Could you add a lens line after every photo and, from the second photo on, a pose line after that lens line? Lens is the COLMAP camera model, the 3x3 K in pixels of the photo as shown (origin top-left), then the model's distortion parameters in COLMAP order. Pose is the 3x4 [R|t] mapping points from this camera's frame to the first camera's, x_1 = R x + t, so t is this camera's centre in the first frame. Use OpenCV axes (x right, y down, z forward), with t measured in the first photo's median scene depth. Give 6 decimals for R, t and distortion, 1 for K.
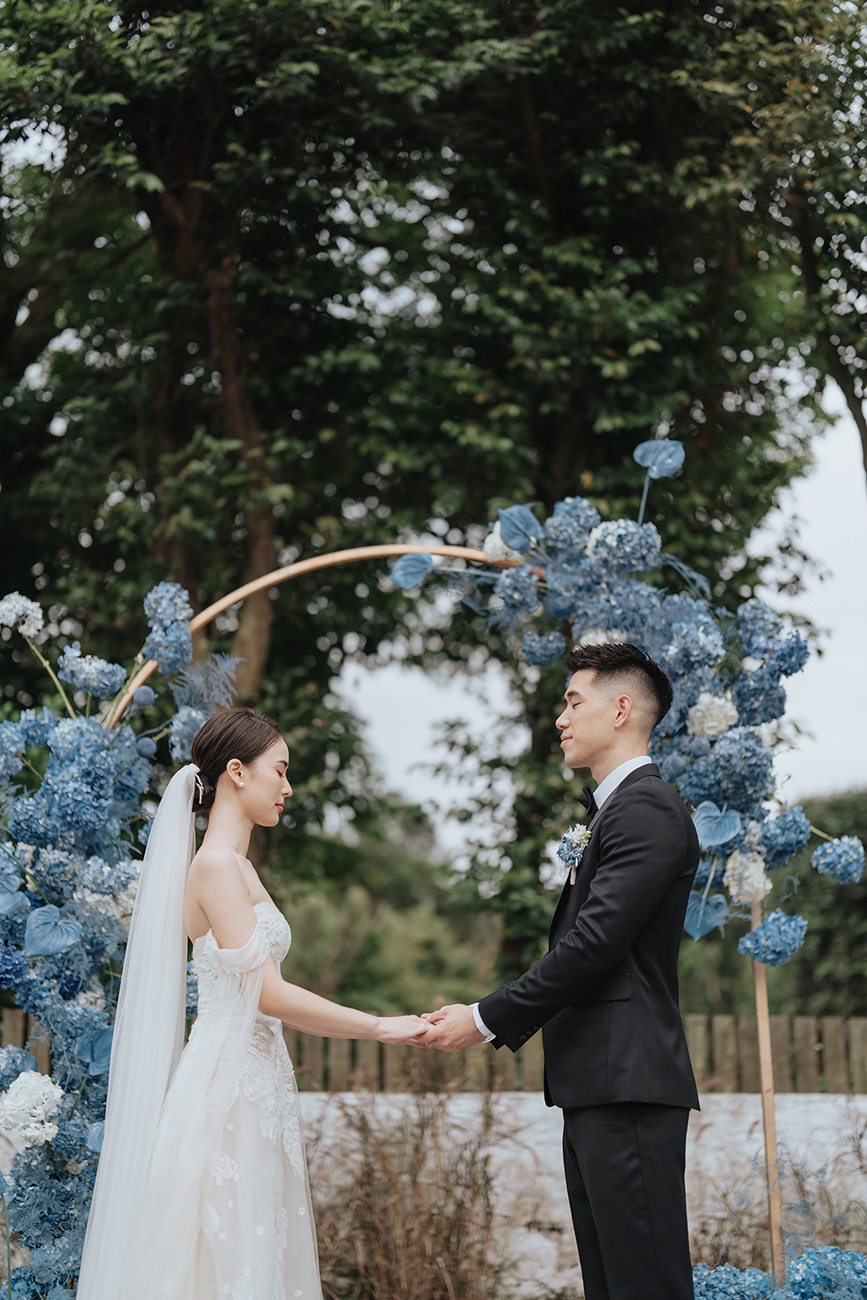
lens RADIAL K [[1812.3, 0, 385.3], [0, 1812.3, 649.4], [0, 0, 1]] dist [0.009323, 0.083138]
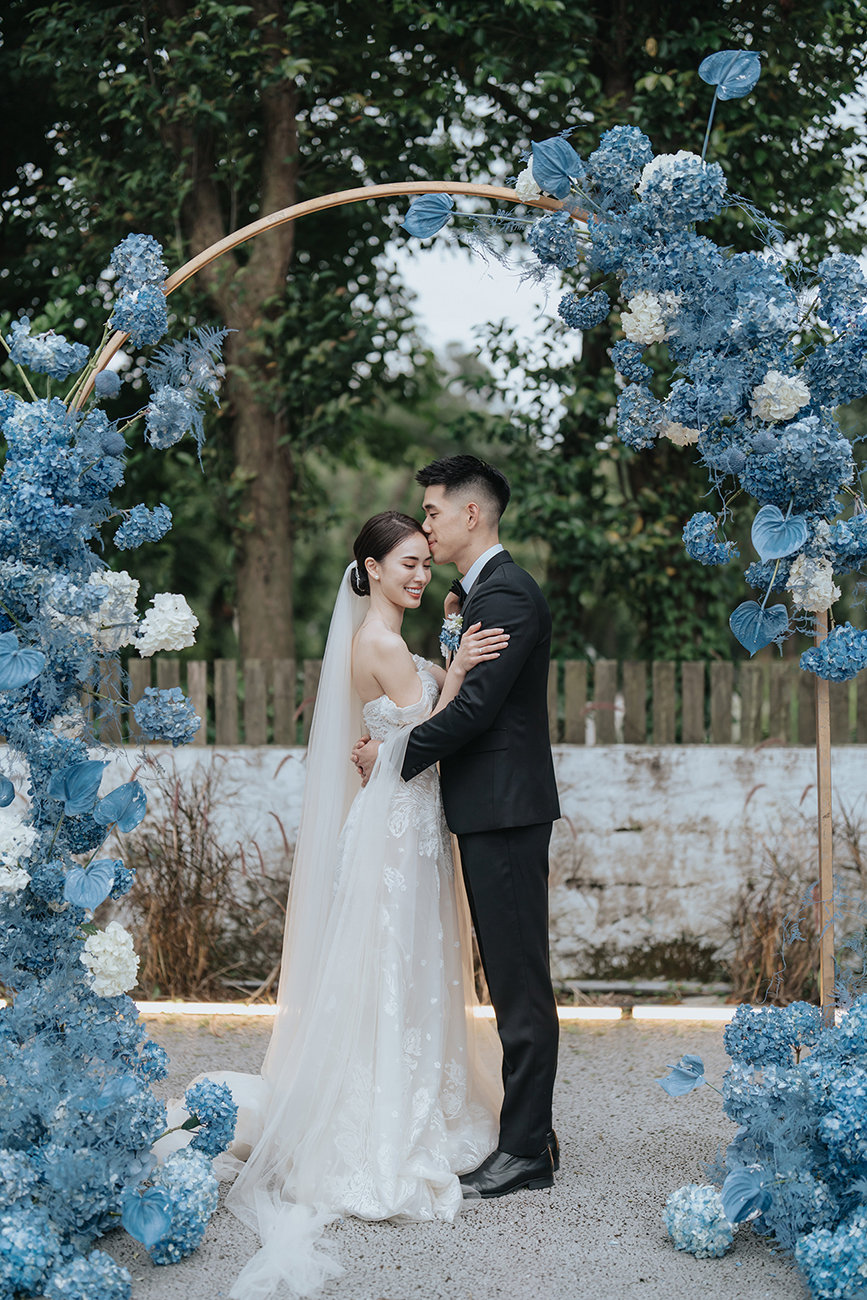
lens RADIAL K [[1829.2, 0, 433.5], [0, 1829.2, 650.0], [0, 0, 1]] dist [-0.041190, 0.485139]
pose [[0.999952, -0.005354, -0.008190, 0.024395], [0.007211, 0.968966, 0.247088, -0.061823], [0.006613, -0.247135, 0.968958, 0.140939]]
